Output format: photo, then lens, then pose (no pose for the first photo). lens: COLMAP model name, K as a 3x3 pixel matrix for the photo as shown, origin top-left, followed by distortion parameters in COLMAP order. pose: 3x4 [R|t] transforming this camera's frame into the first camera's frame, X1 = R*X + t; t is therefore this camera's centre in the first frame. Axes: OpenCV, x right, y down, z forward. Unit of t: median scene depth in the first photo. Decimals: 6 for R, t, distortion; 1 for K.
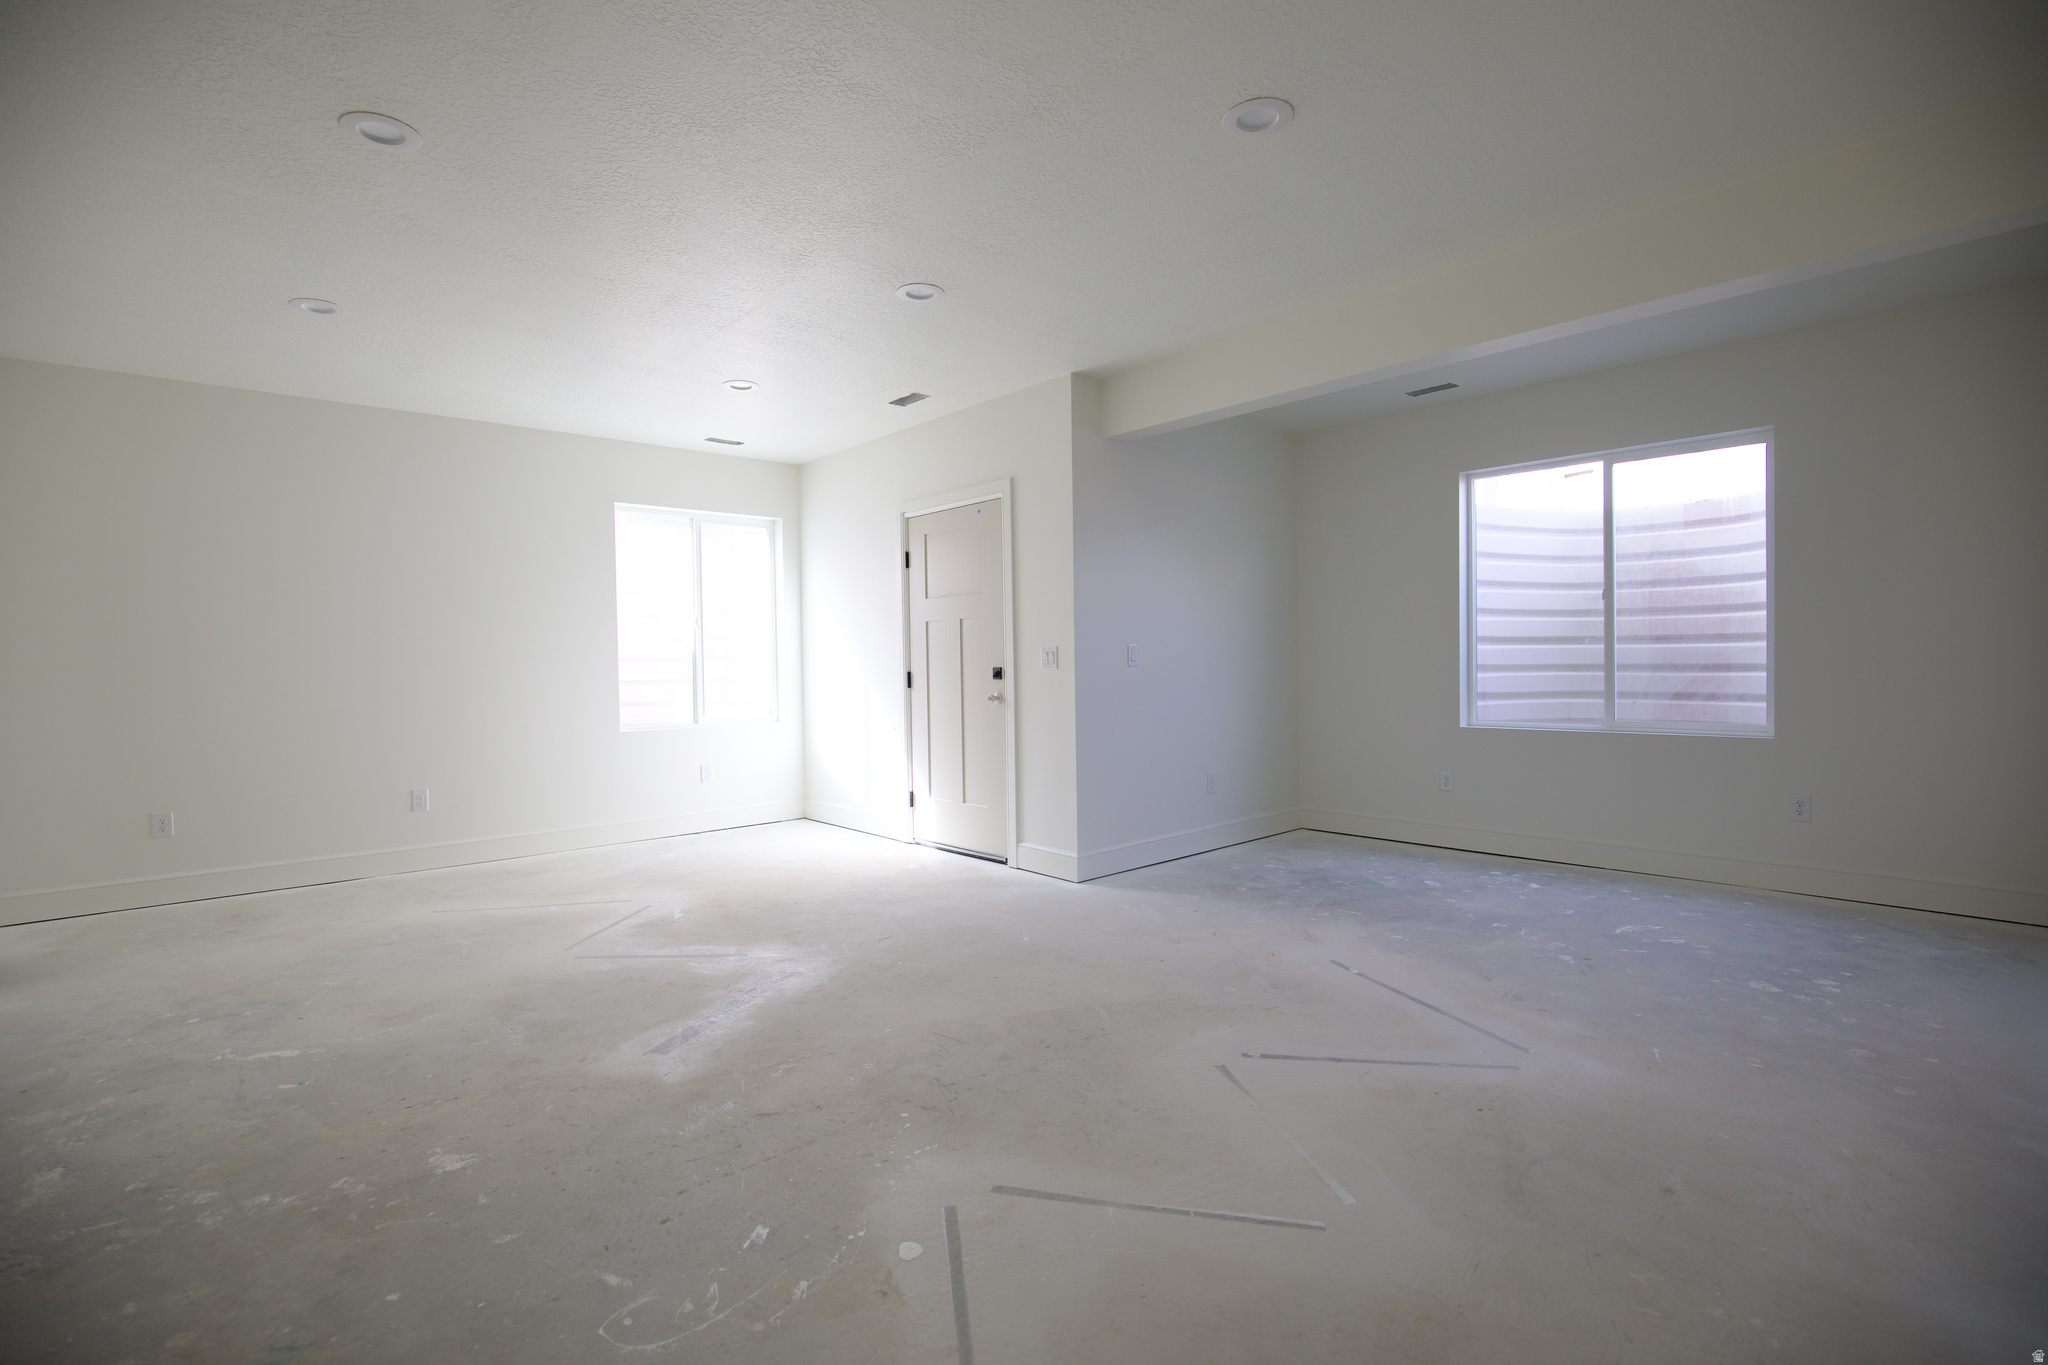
lens RADIAL K [[934.8, 0, 1024.0], [0, 934.8, 682.5], [0, 0, 1]] dist [-0.012151, -0.000079]
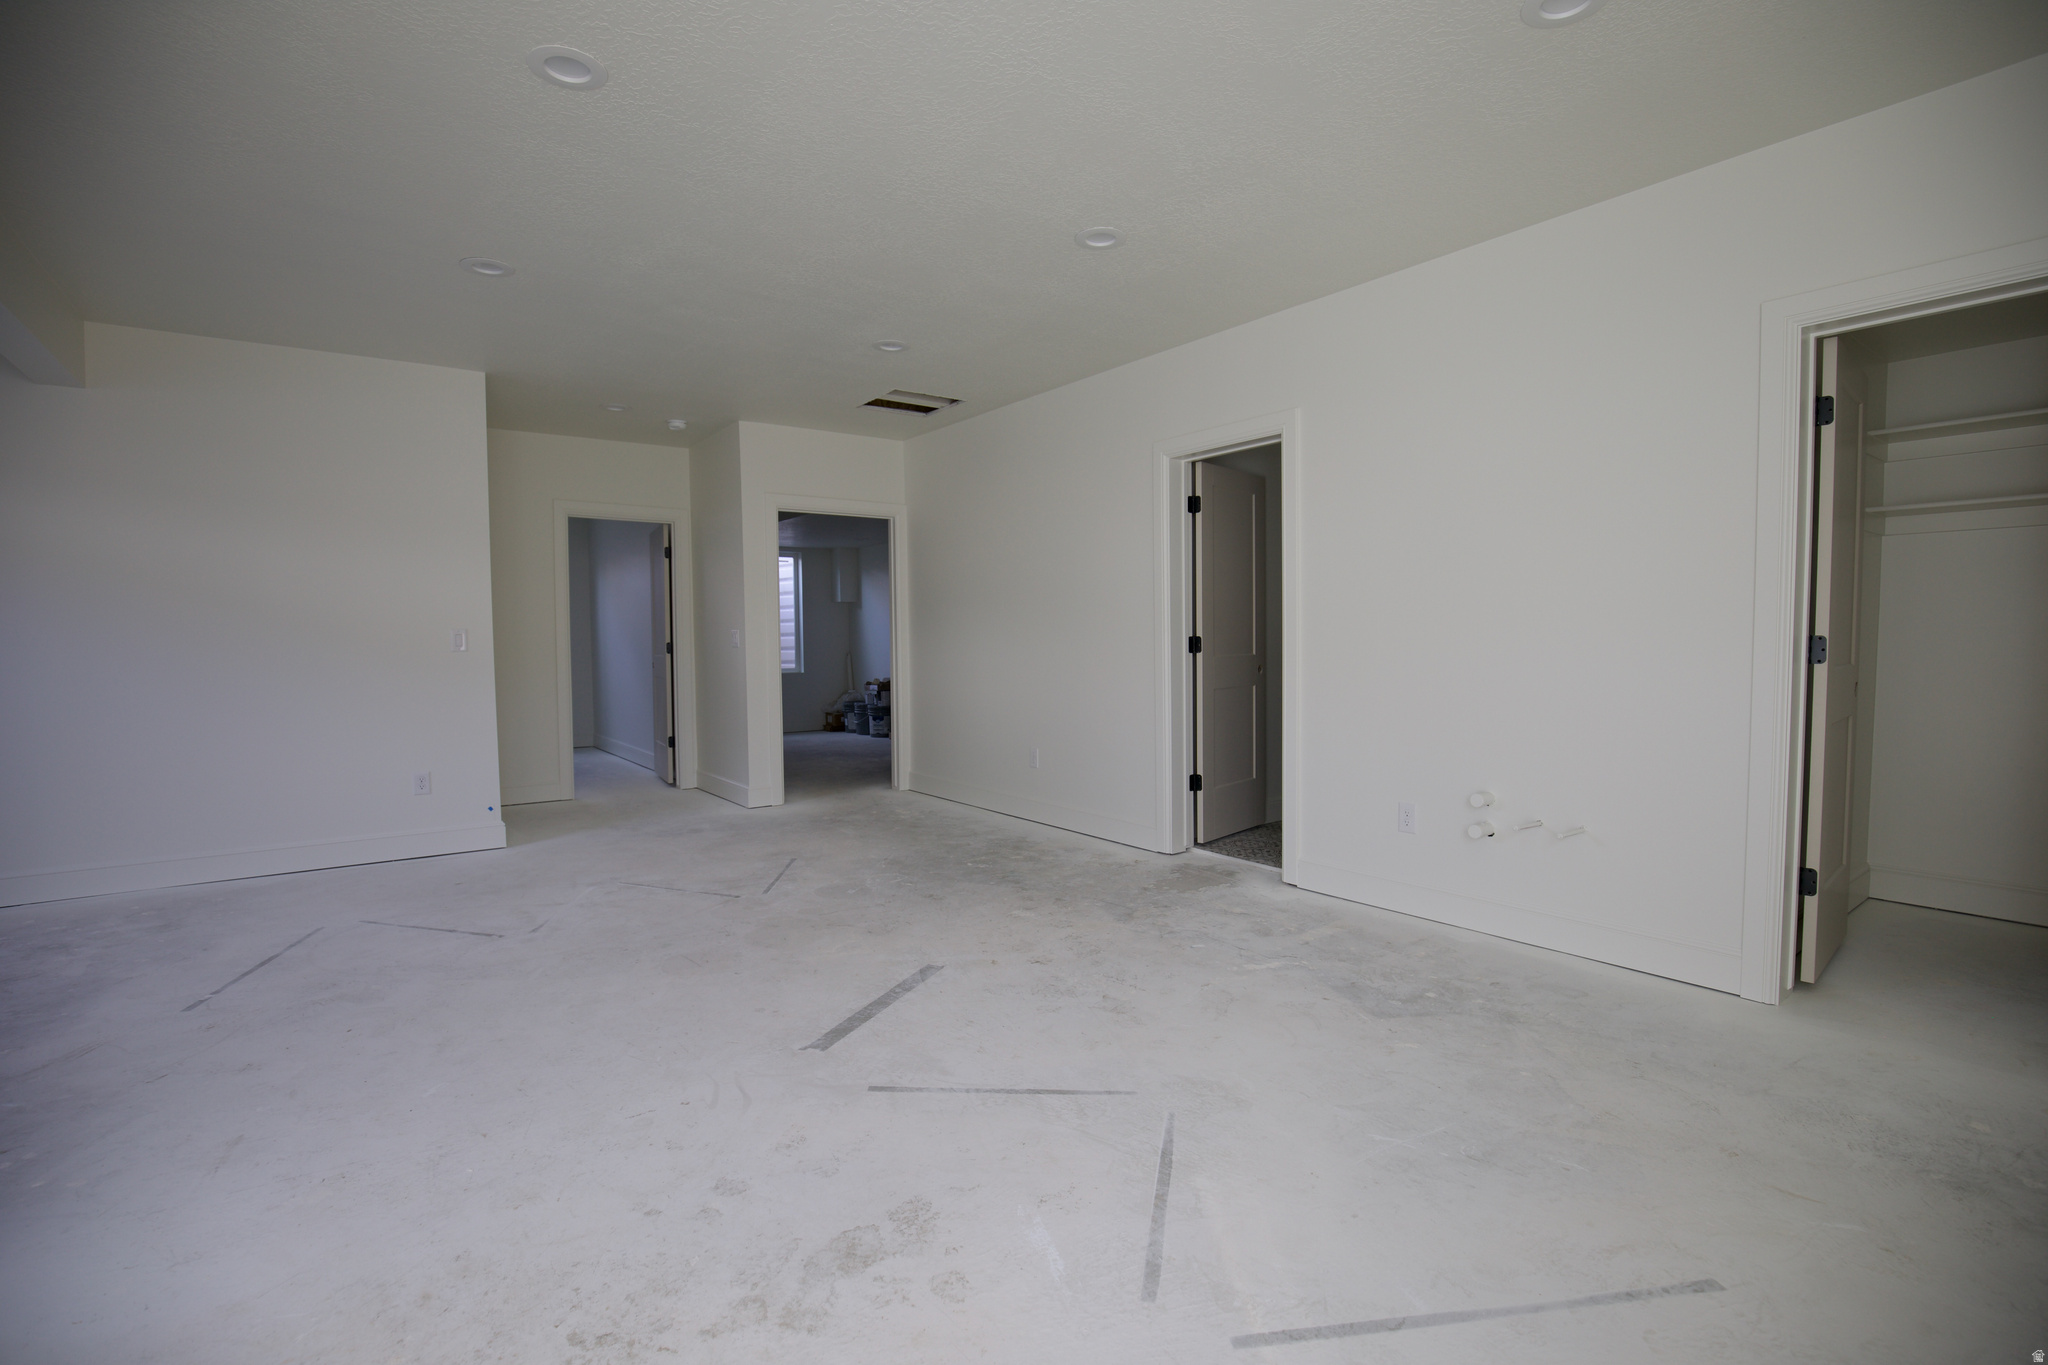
lens RADIAL K [[934.8, 0, 1024.0], [0, 934.8, 682.5], [0, 0, 1]] dist [-0.012151, -0.000079]
pose [[-0.995191, 0.020631, 0.095760, -0.625903], [0.027553, 0.997058, 0.071528, -0.042404], [-0.094003, 0.073822, -0.992831, 2.141123]]
